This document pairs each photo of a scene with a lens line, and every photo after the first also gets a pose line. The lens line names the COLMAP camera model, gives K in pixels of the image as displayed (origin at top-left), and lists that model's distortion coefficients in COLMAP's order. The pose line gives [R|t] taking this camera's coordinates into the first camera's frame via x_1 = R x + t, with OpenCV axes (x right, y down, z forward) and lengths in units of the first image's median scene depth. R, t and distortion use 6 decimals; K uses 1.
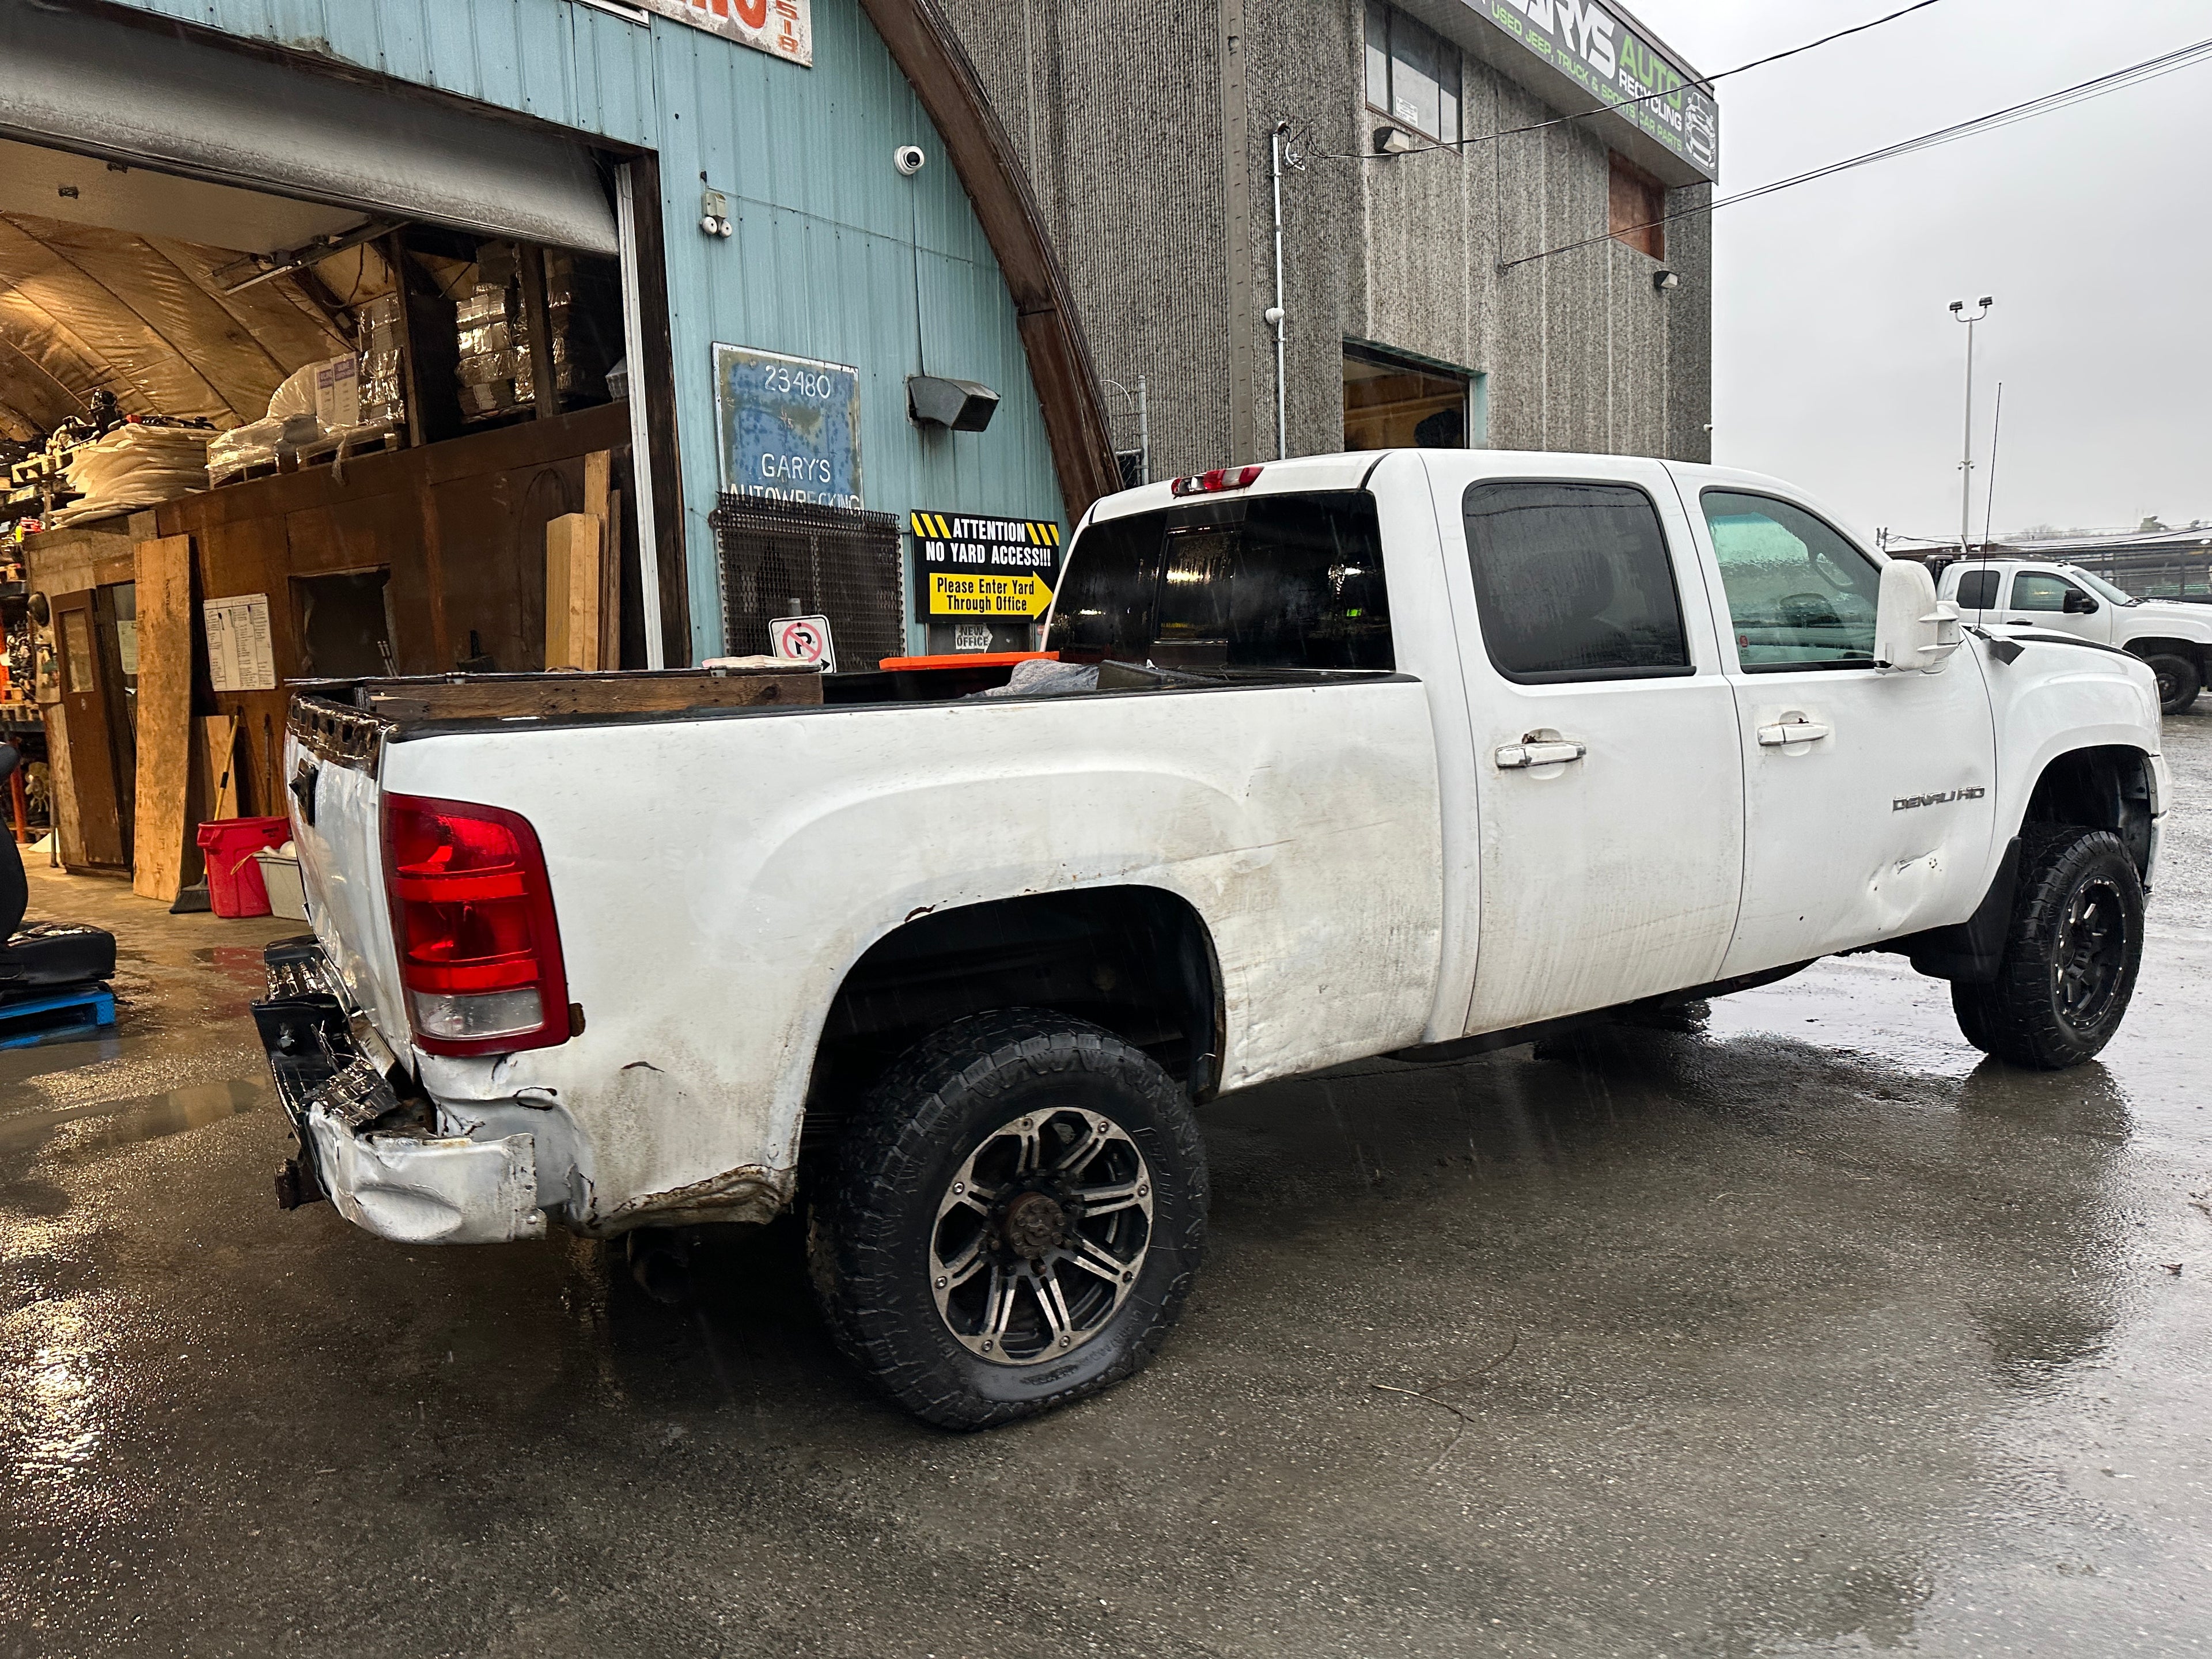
lens RADIAL K [[1525.0, 0, 1120.2], [0, 1525.0, 838.9], [0, 0, 1]] dist [0.182458, -0.365463]
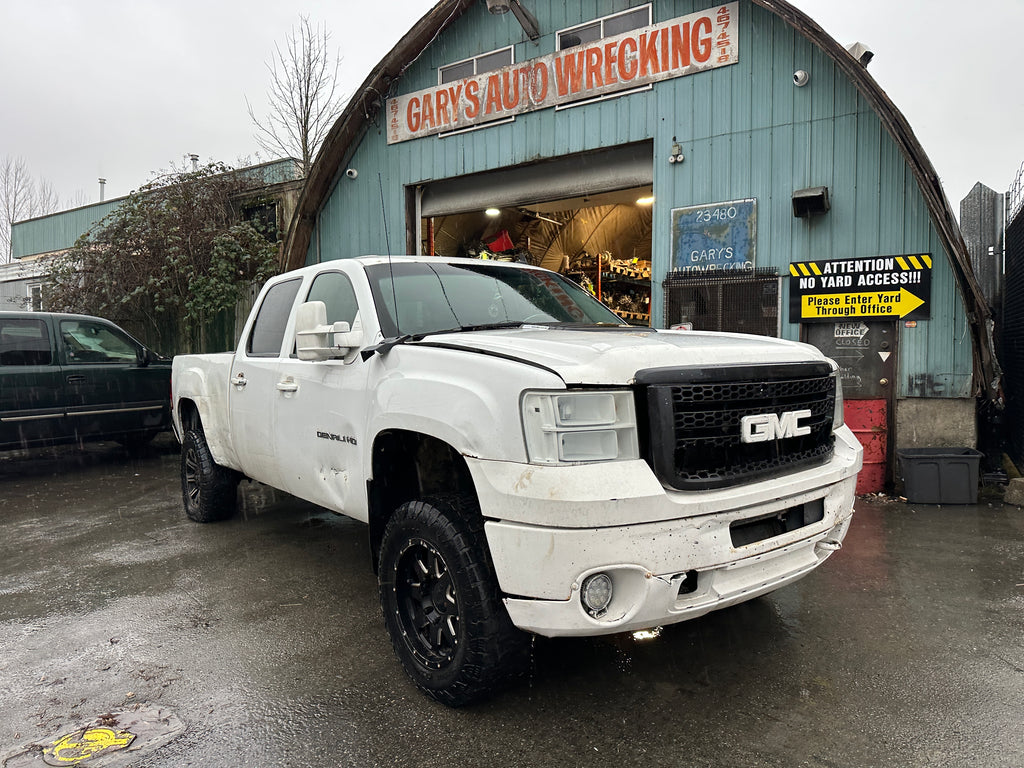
lens RADIAL K [[715.2, 0, 516.8], [0, 715.2, 387.3], [0, 0, 1]] dist [0.126732, -0.229131]
pose [[0.063797, 0.076285, -0.995043, 0.819541], [-0.116561, 0.990819, 0.068488, -0.097840], [0.991132, 0.111614, 0.072103, 0.708056]]
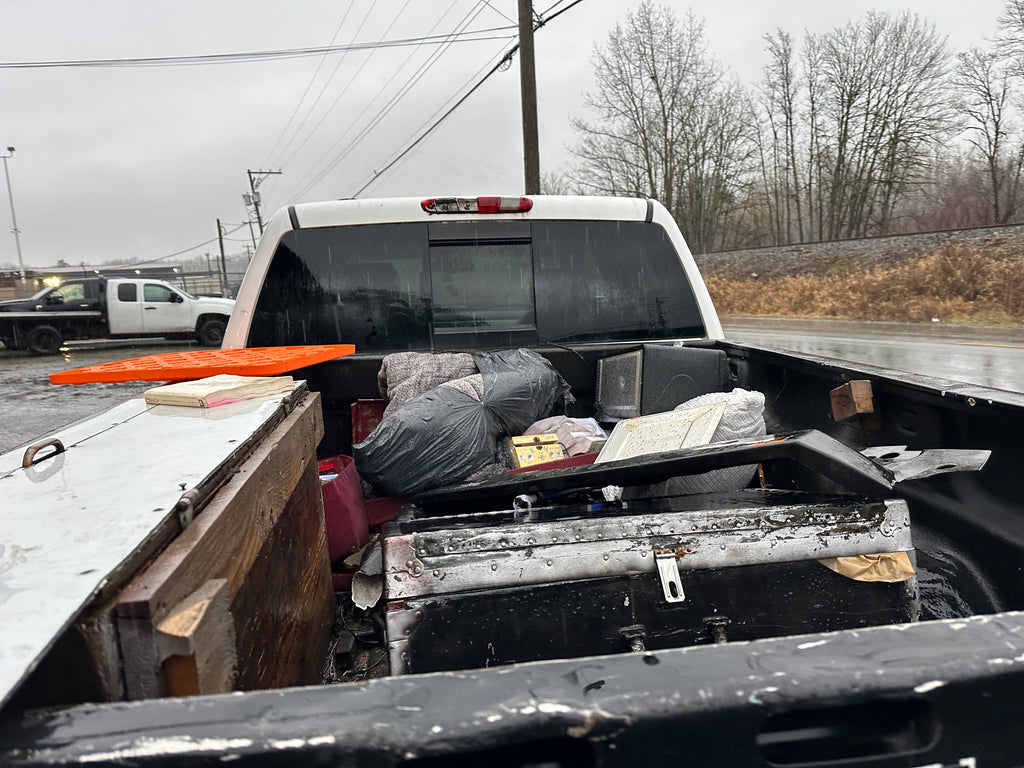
lens RADIAL K [[720.1, 0, 507.2], [0, 720.1, 381.9], [0, 0, 1]] dist [0.029991, -0.038142]
pose [[0.430995, -0.118987, 0.894475, -0.283266], [0.151838, 0.986697, 0.058093, -0.068338], [-0.889488, 0.110778, 0.443328, 0.423002]]
